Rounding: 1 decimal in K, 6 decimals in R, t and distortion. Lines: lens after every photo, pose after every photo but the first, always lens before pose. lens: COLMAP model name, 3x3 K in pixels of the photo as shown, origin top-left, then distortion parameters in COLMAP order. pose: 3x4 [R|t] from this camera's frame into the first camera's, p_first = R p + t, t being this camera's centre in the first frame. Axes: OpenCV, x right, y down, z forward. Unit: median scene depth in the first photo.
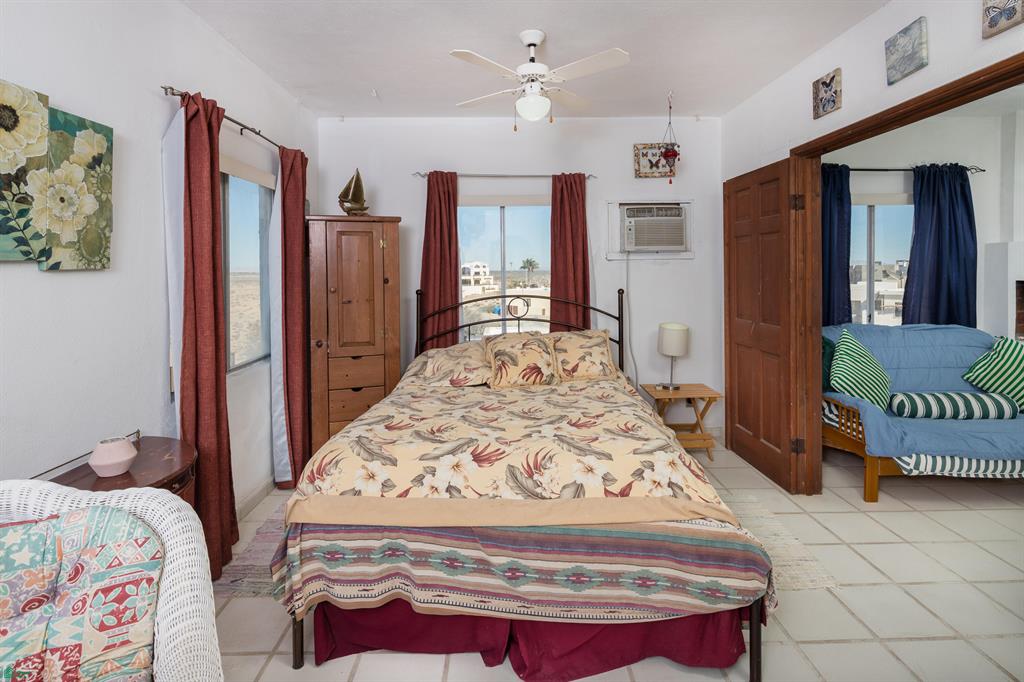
lens RADIAL K [[495.5, 0, 515.0], [0, 495.5, 276.0], [0, 0, 1]] dist [0.000543, -0.000337]
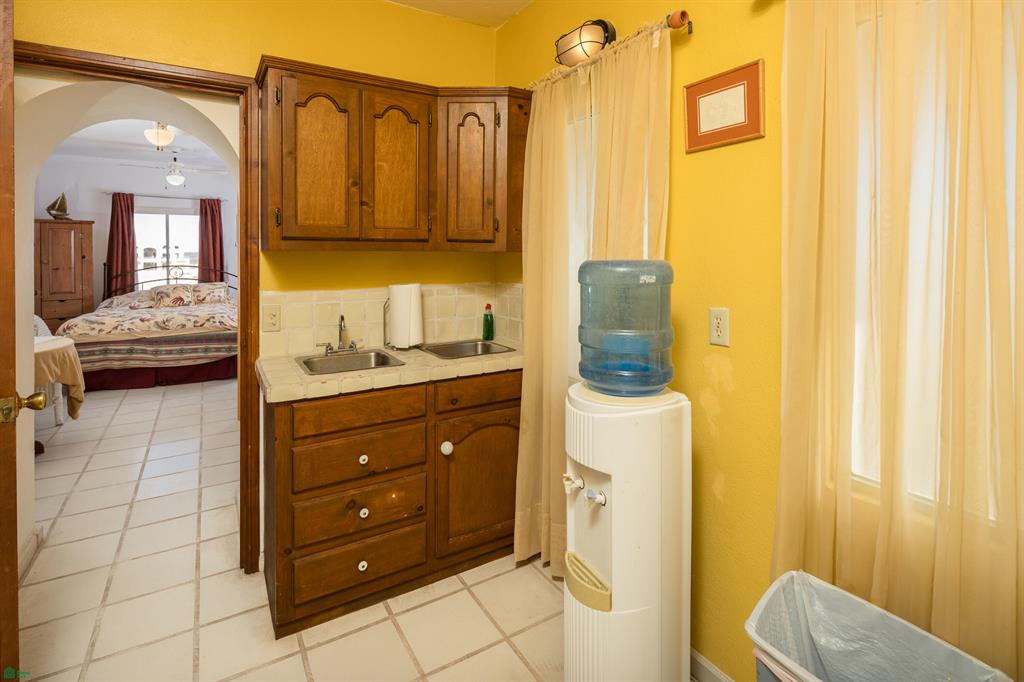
lens RADIAL K [[498.6, 0, 508.9], [0, 498.6, 259.7], [0, 0, 1]] dist [-0.003082, -0.001636]
pose [[0.864914, -0.002541, 0.501913, 0.302713], [0.001122, 0.999994, 0.003129, 0.029773], [-0.501919, -0.002143, 0.864912, -2.424550]]
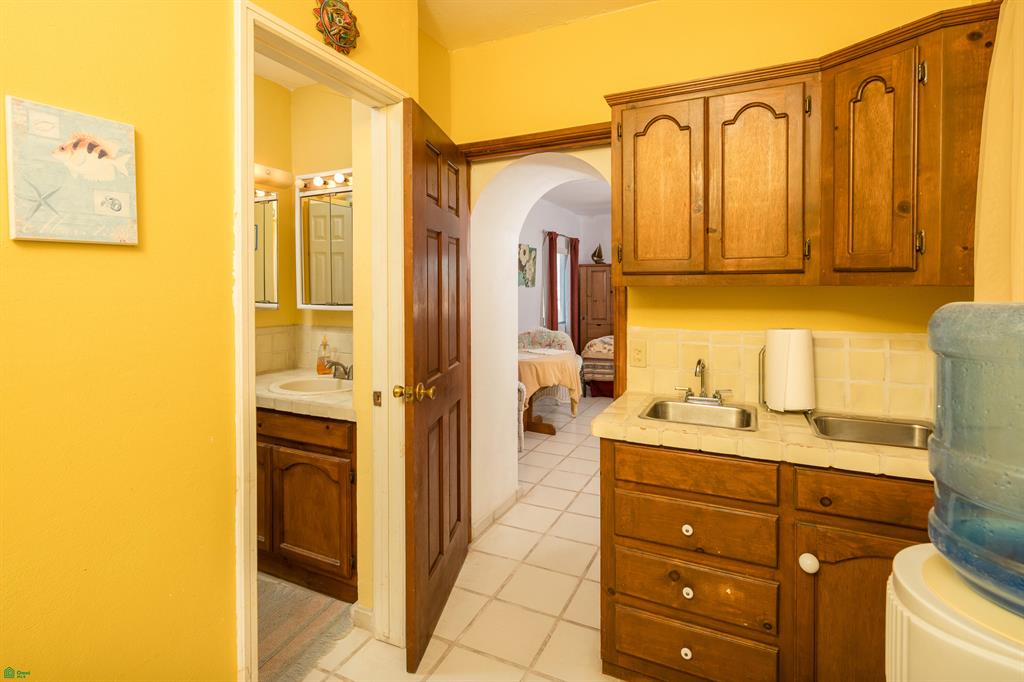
lens RADIAL K [[493.4, 0, 513.2], [0, 493.4, 293.1], [0, 0, 1]] dist [-0.000968, -0.000758]
pose [[0.893590, 0.005513, -0.448851, 0.663008], [-0.005457, 0.999984, 0.001417, 0.027246], [0.448852, 0.001183, 0.893606, -2.305432]]
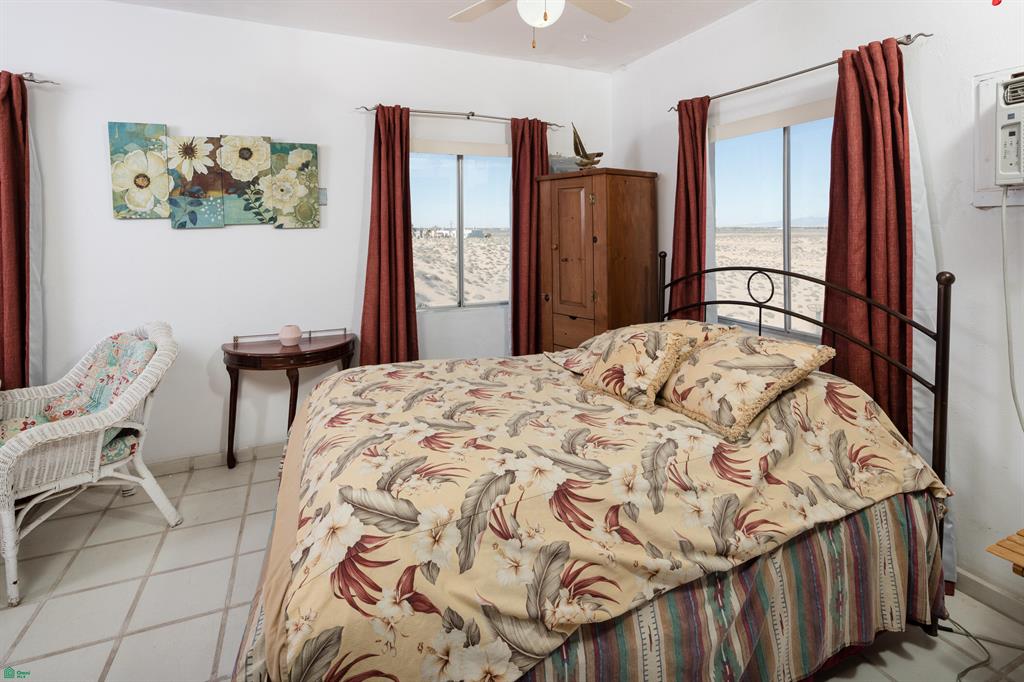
lens RADIAL K [[498.3, 0, 511.2], [0, 498.3, 231.0], [0, 0, 1]] dist [-0.000451, -0.000281]
pose [[0.373157, 0.010339, -0.927711, 1.007058], [-0.009819, 0.999926, 0.007194, -0.020423], [0.927716, 0.006424, 0.373231, 0.974939]]
